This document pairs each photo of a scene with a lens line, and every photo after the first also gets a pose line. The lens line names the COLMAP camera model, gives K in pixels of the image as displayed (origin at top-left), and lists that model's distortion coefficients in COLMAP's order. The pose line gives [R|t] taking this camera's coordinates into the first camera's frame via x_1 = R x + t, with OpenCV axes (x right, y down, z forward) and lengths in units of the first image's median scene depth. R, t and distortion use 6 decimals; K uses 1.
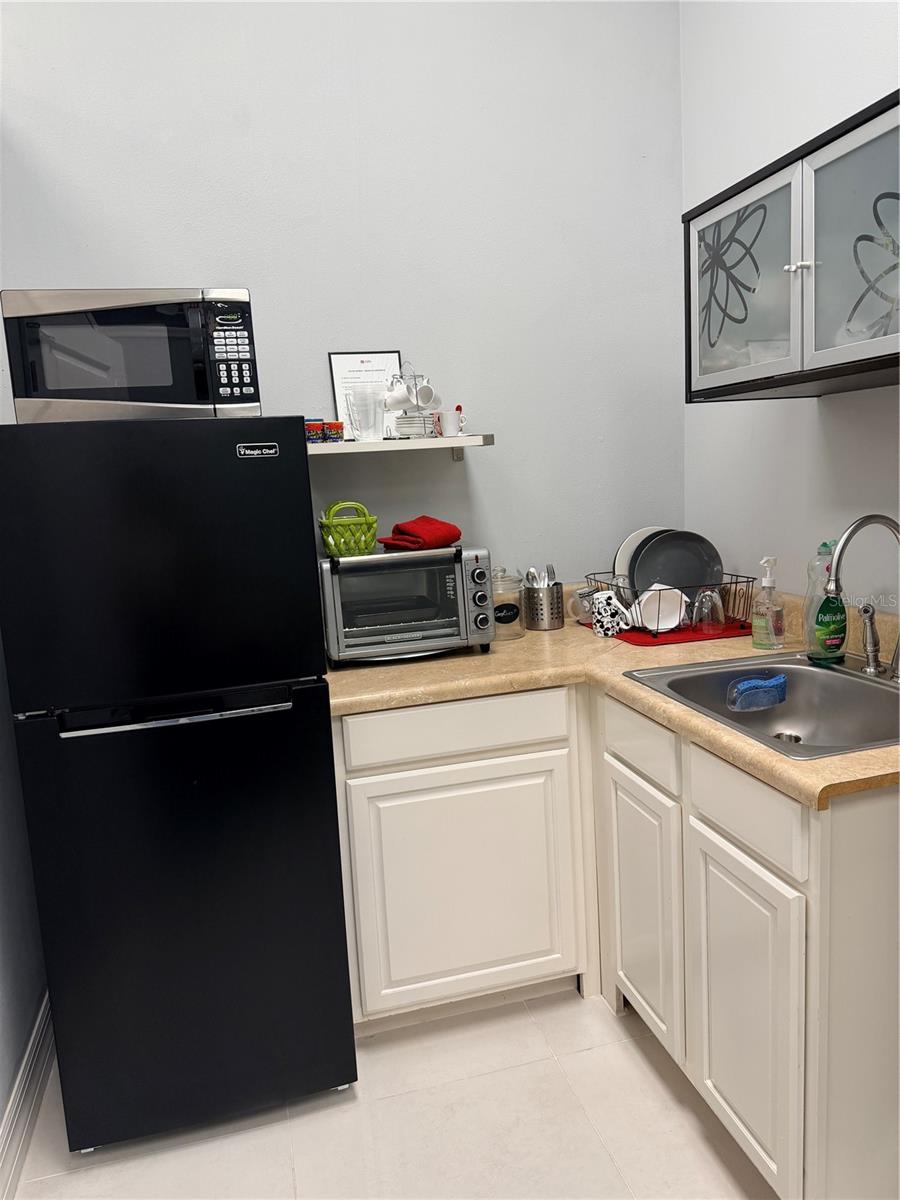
lens RADIAL K [[841.7, 0, 469.1], [0, 841.7, 603.5], [0, 0, 1]] dist [0.082399, -0.094458]
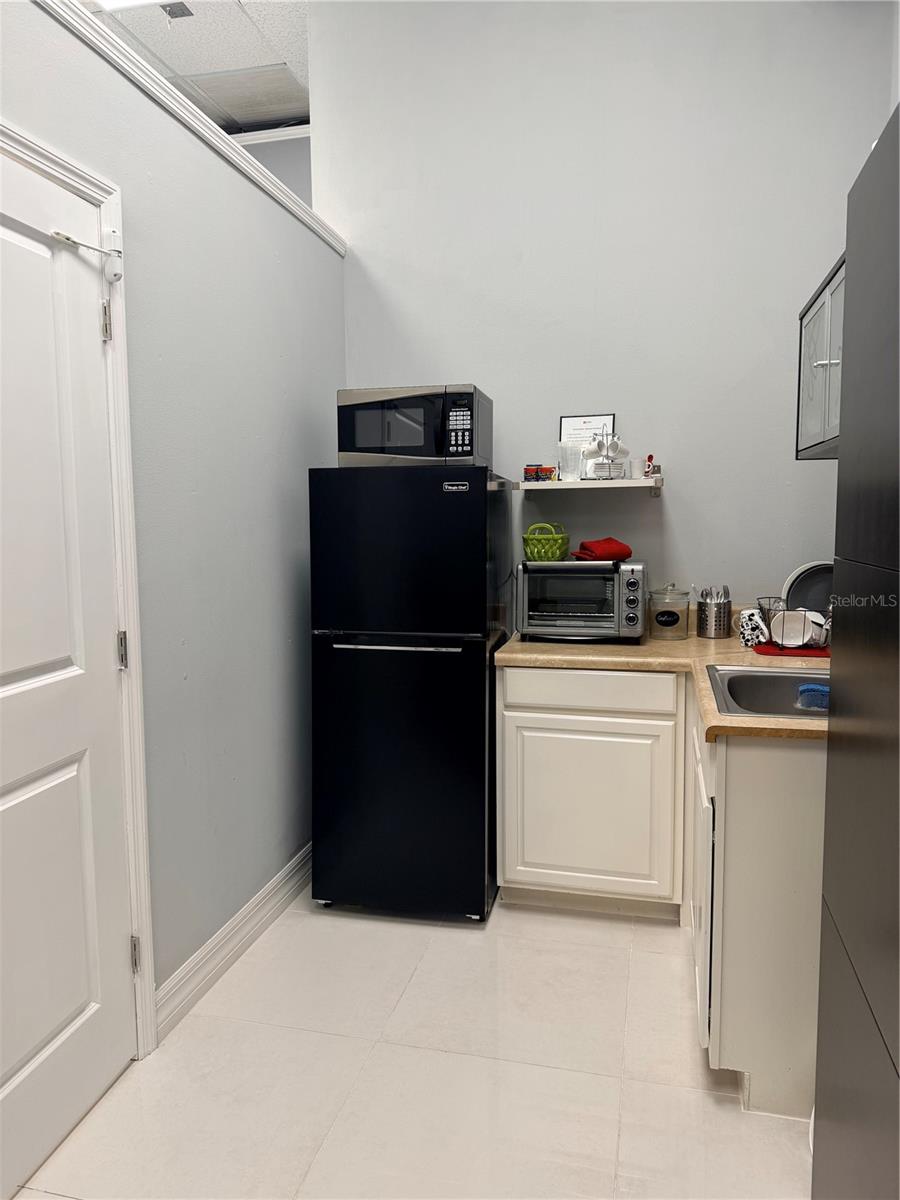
lens RADIAL K [[841.7, 0, 454.4], [0, 841.7, 592.9], [0, 0, 1]] dist [0.082399, -0.094458]
pose [[0.875361, 0.095057, -0.474033, 0.448111], [-0.115677, 0.993182, -0.014451, 0.035681], [0.469427, 0.067485, 0.880389, -0.334952]]
